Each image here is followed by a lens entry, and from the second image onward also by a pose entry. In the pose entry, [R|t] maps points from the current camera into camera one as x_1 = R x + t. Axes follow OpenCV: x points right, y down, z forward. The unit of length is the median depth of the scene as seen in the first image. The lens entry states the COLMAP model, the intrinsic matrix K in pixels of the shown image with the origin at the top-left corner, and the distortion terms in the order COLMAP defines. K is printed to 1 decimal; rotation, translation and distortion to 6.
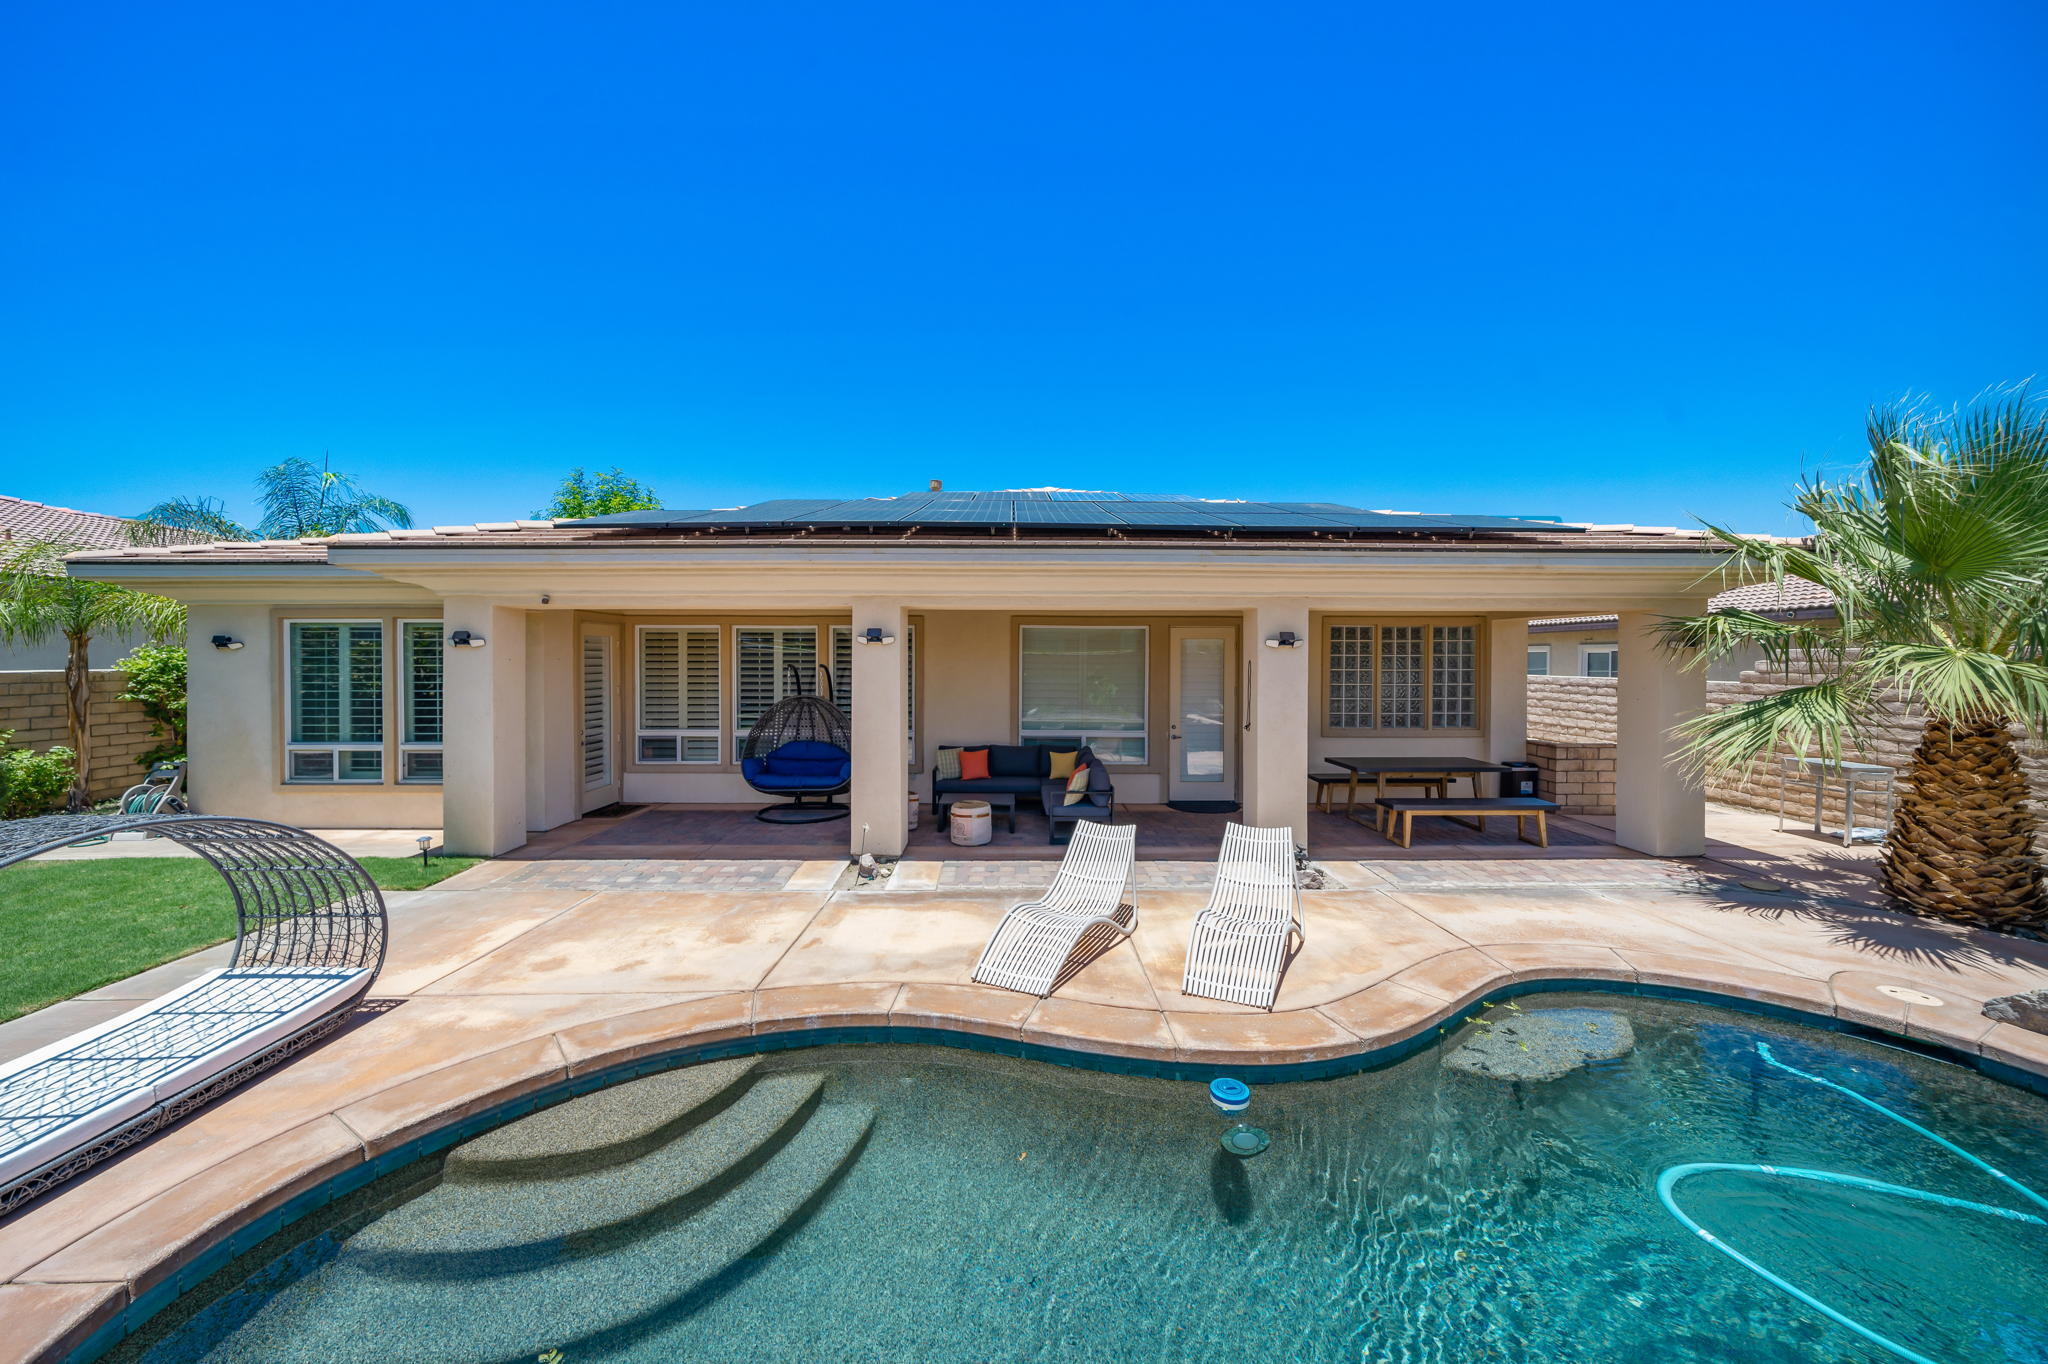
lens RADIAL K [[732.2, 0, 1024.0], [0, 732.2, 682.0], [0, 0, 1]] dist [-0.002045, -0.000192]
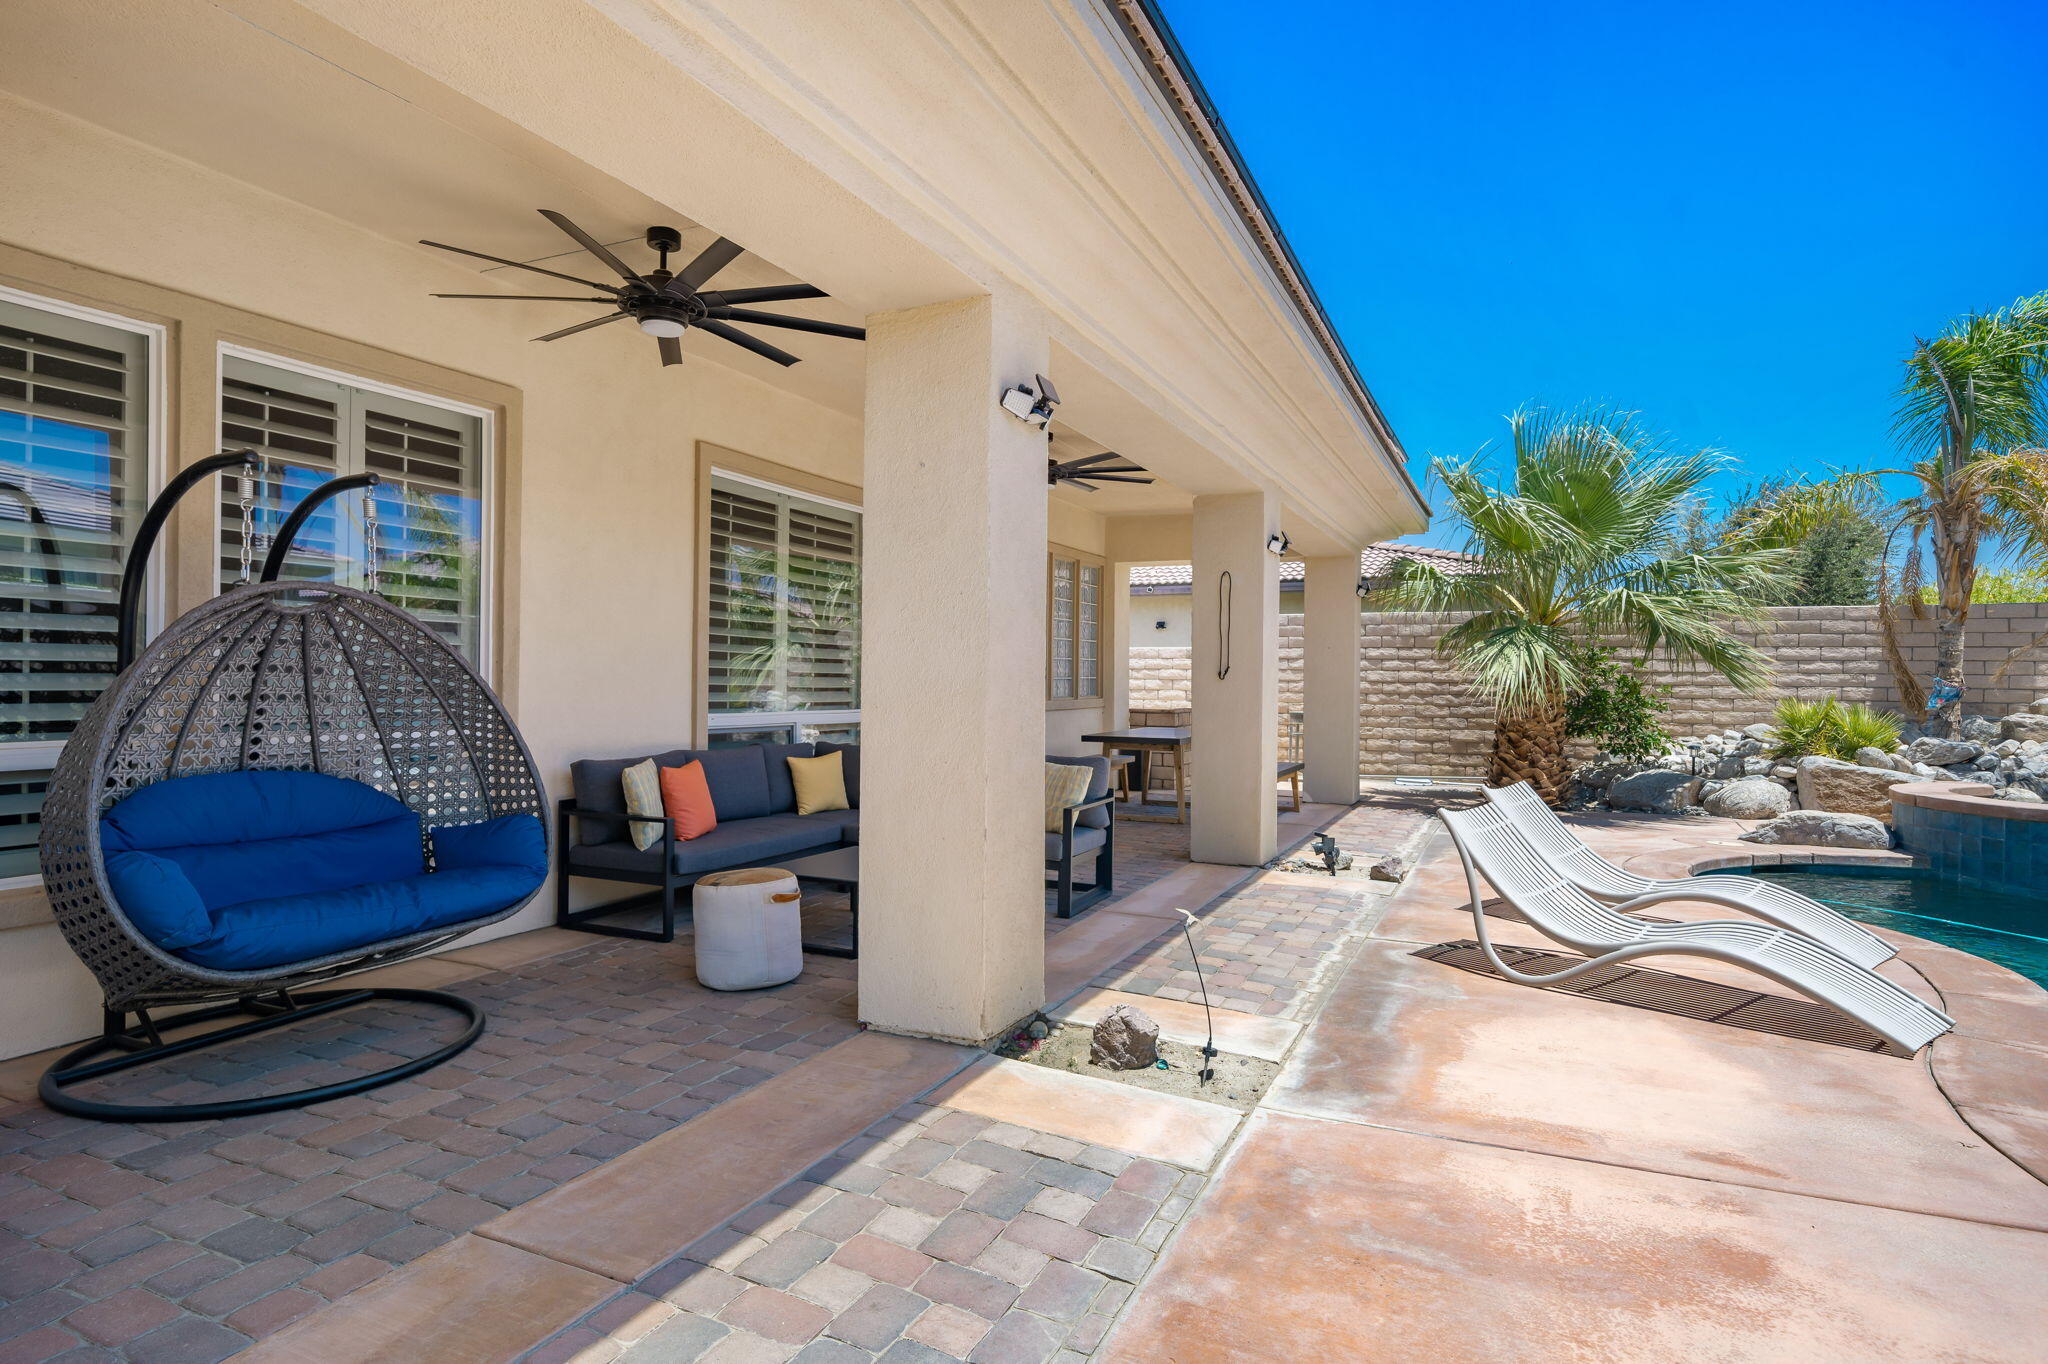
lens RADIAL K [[1092.7, 0, 1024.0], [0, 1092.7, 682.0], [0, 0, 1]] dist [0.000411, -0.000012]
pose [[0.437096, -0.001885, 0.899413, -1.051438], [0.020819, 0.999751, -0.008022, 0.118207], [-0.899174, 0.022231, 0.437026, 1.190447]]
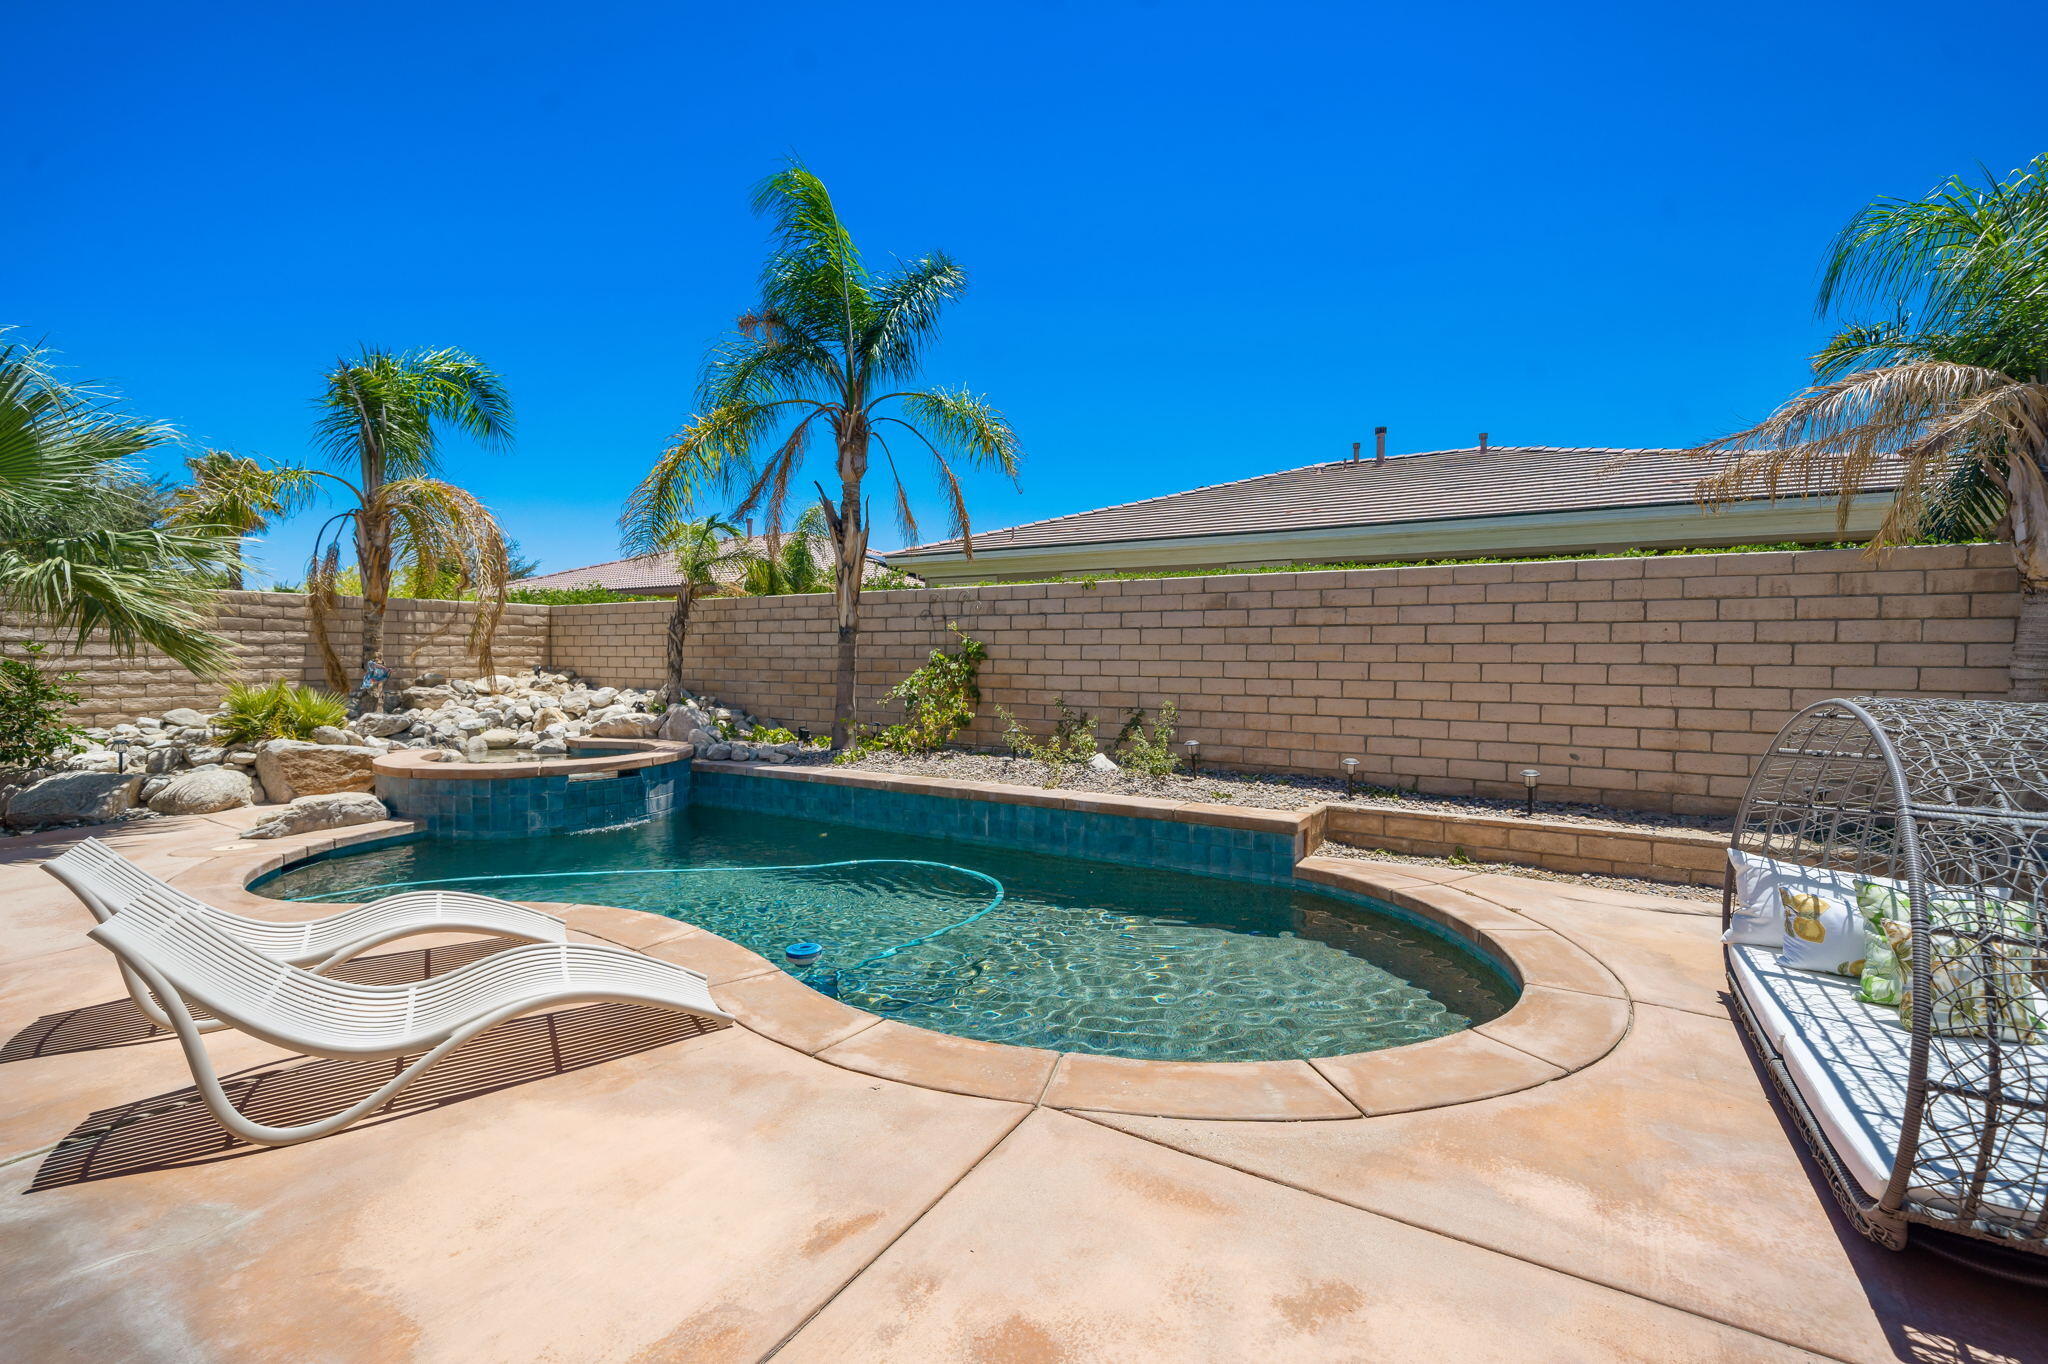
lens RADIAL K [[880.4, 0, 1012.8], [0, 880.4, 677.2], [0, 0, 1]] dist [0.000416, -0.000191]
pose [[-0.844926, -0.018979, 0.534546, -0.644483], [0.013529, 0.998292, 0.056829, 0.071139], [-0.534712, 0.055248, -0.843226, 1.438147]]
